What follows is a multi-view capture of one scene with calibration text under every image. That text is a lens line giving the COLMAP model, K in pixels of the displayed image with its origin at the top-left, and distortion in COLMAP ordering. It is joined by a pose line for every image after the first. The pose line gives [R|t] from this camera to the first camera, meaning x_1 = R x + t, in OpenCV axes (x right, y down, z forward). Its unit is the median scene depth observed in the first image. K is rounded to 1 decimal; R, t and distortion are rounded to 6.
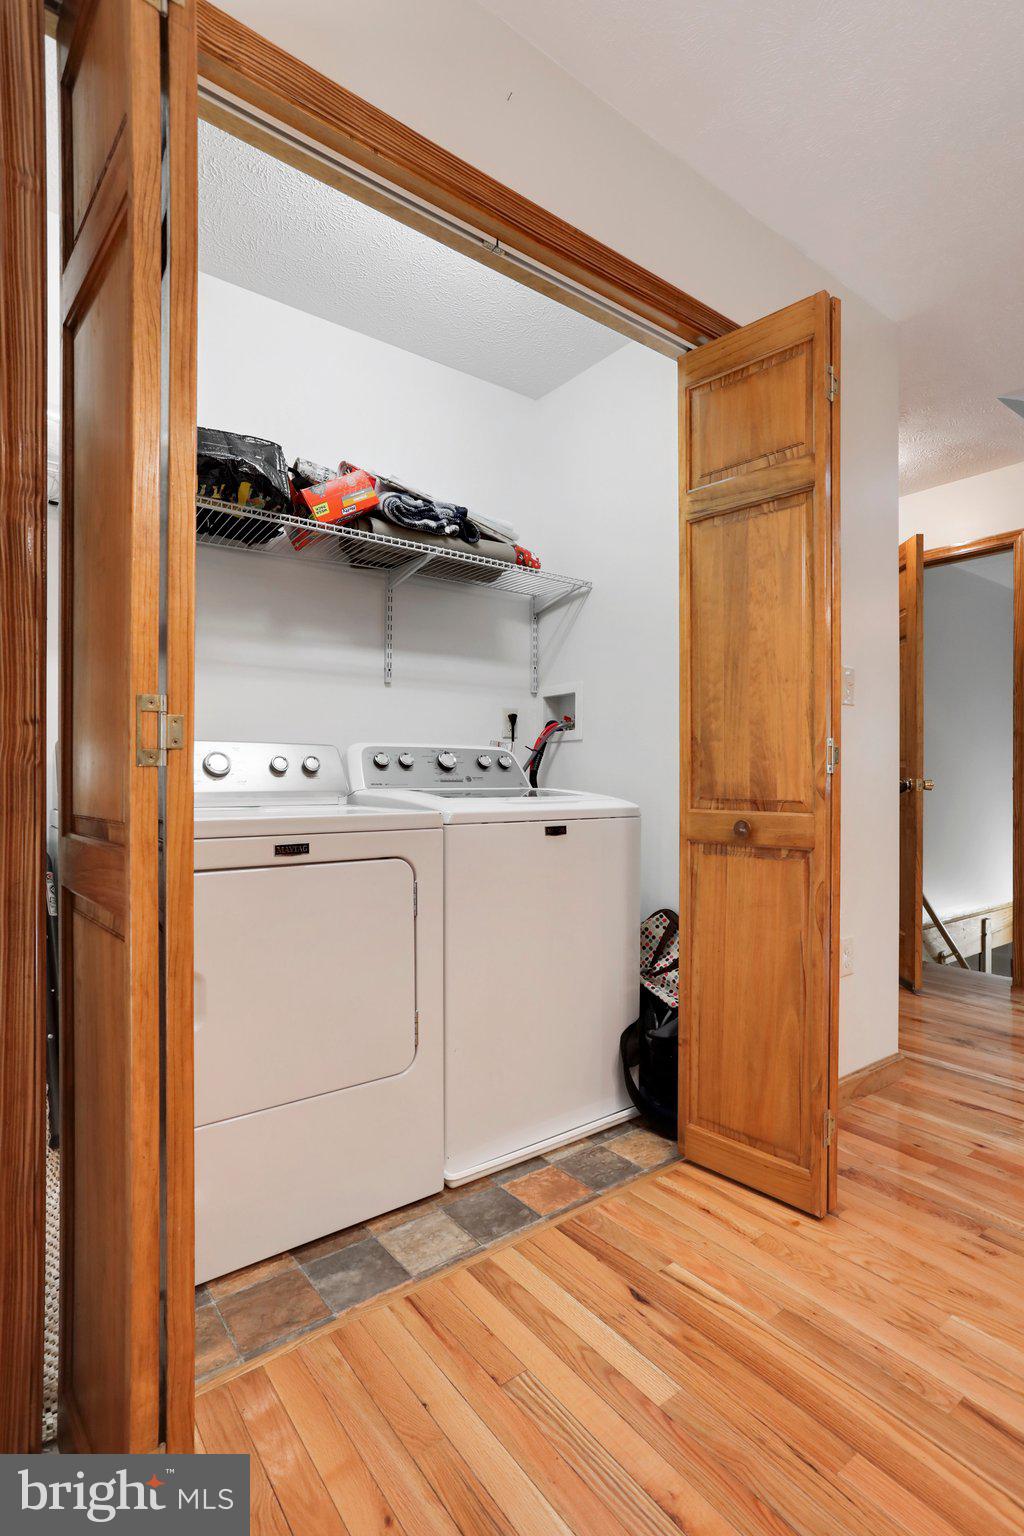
lens RADIAL K [[730.4, 0, 514.2], [0, 730.4, 774.3], [0, 0, 1]] dist [-0.013942, 0.005633]
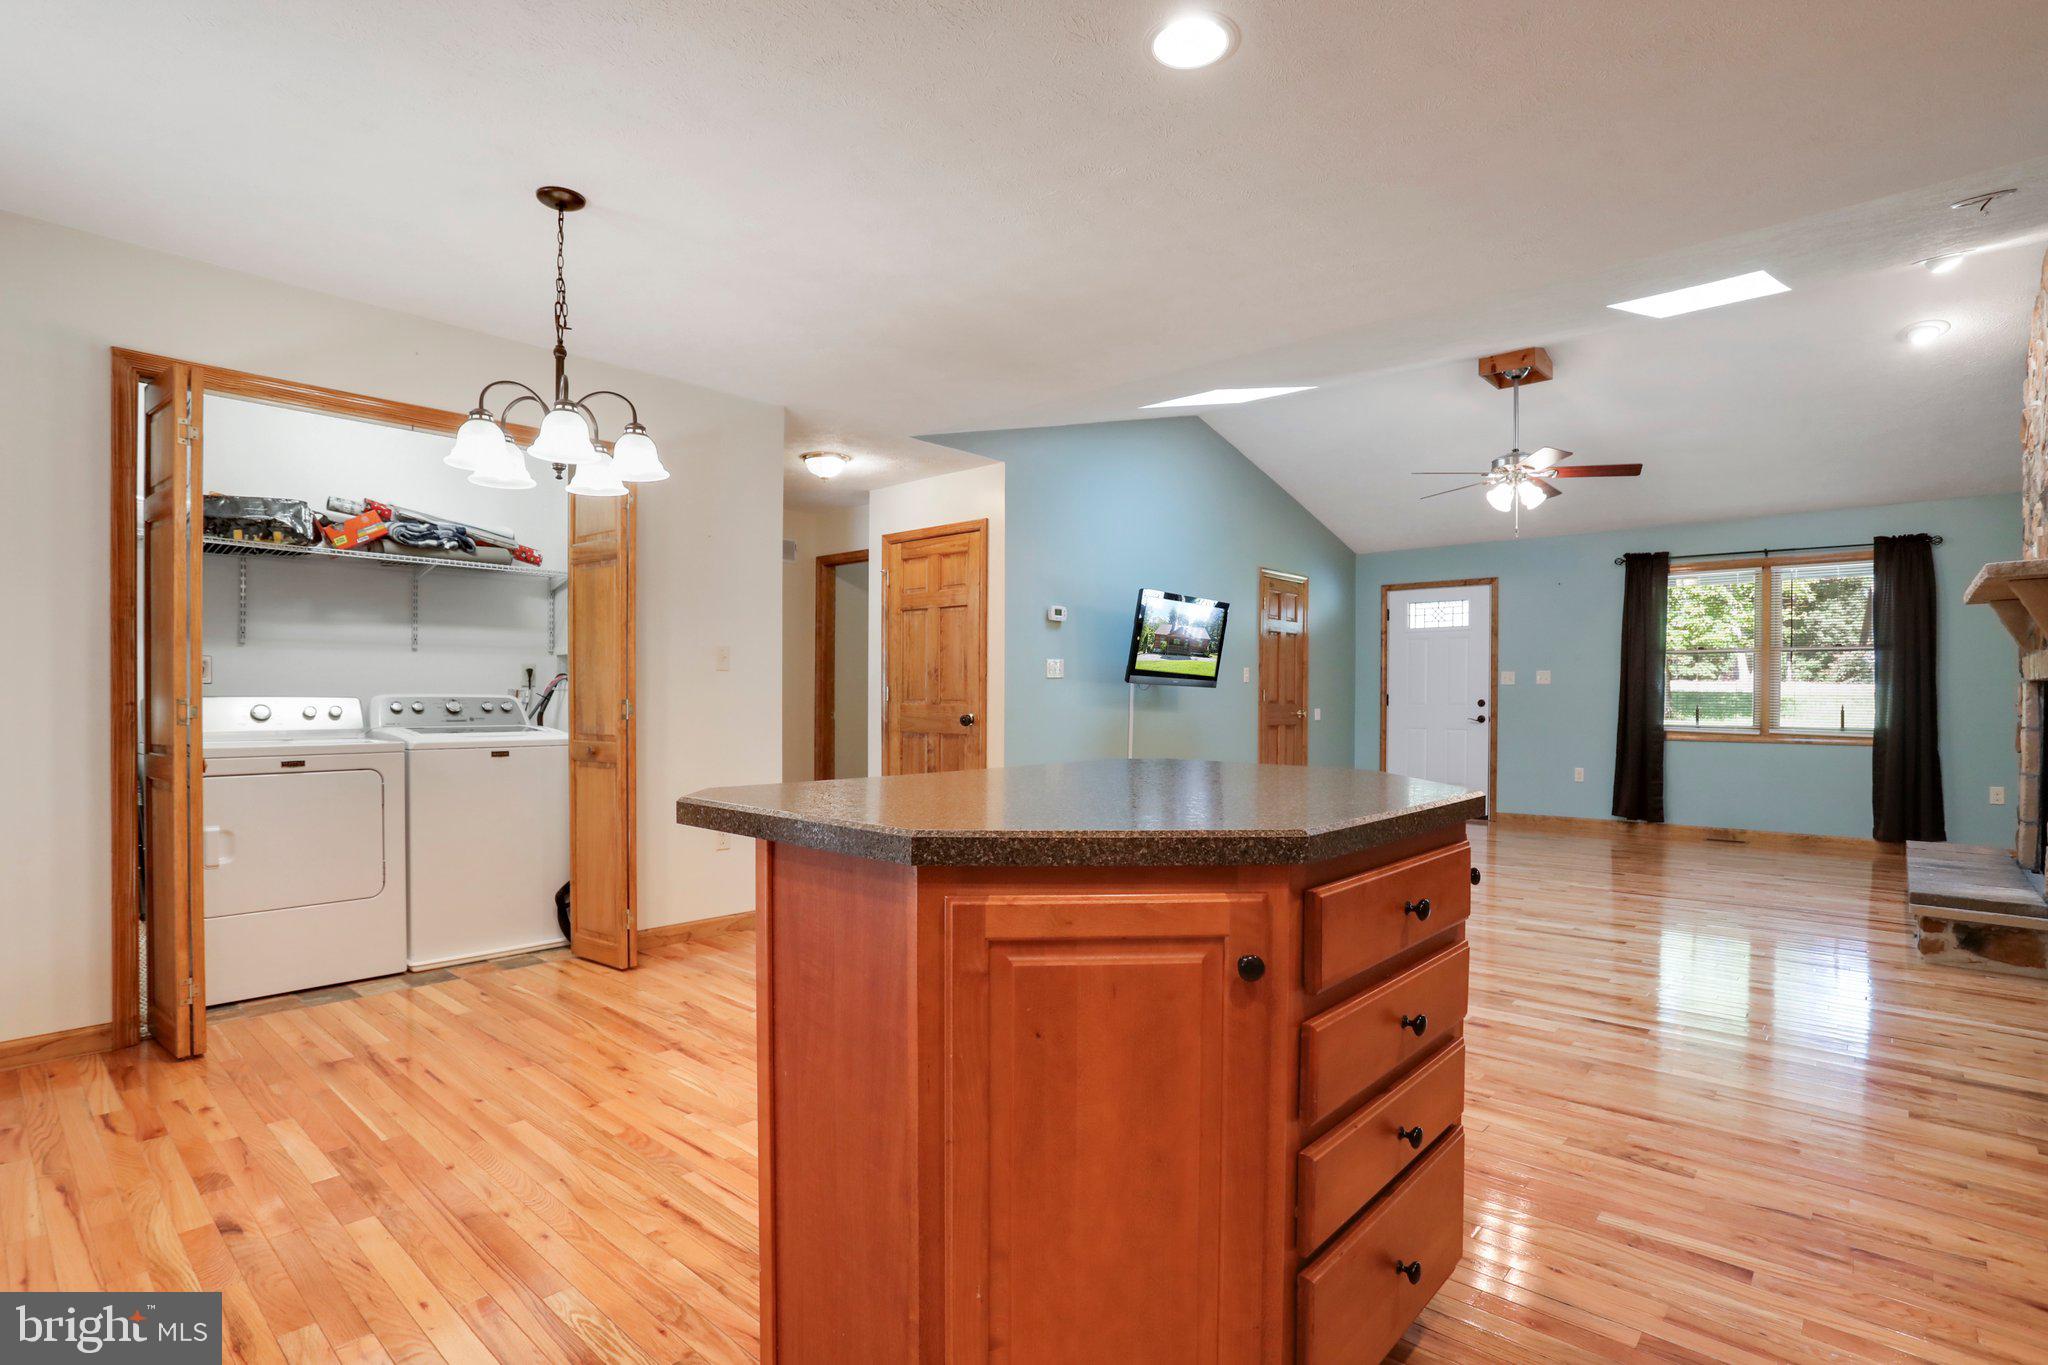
lens RADIAL K [[973.9, 0, 989.8], [0, 973.9, 704.3], [0, 0, 1]] dist [-0.013942, 0.005633]
pose [[0.987401, -0.001692, 0.158227, 0.743234], [0.000294, 0.999961, 0.008863, -0.046250], [-0.158236, -0.008705, 0.987363, -1.185452]]
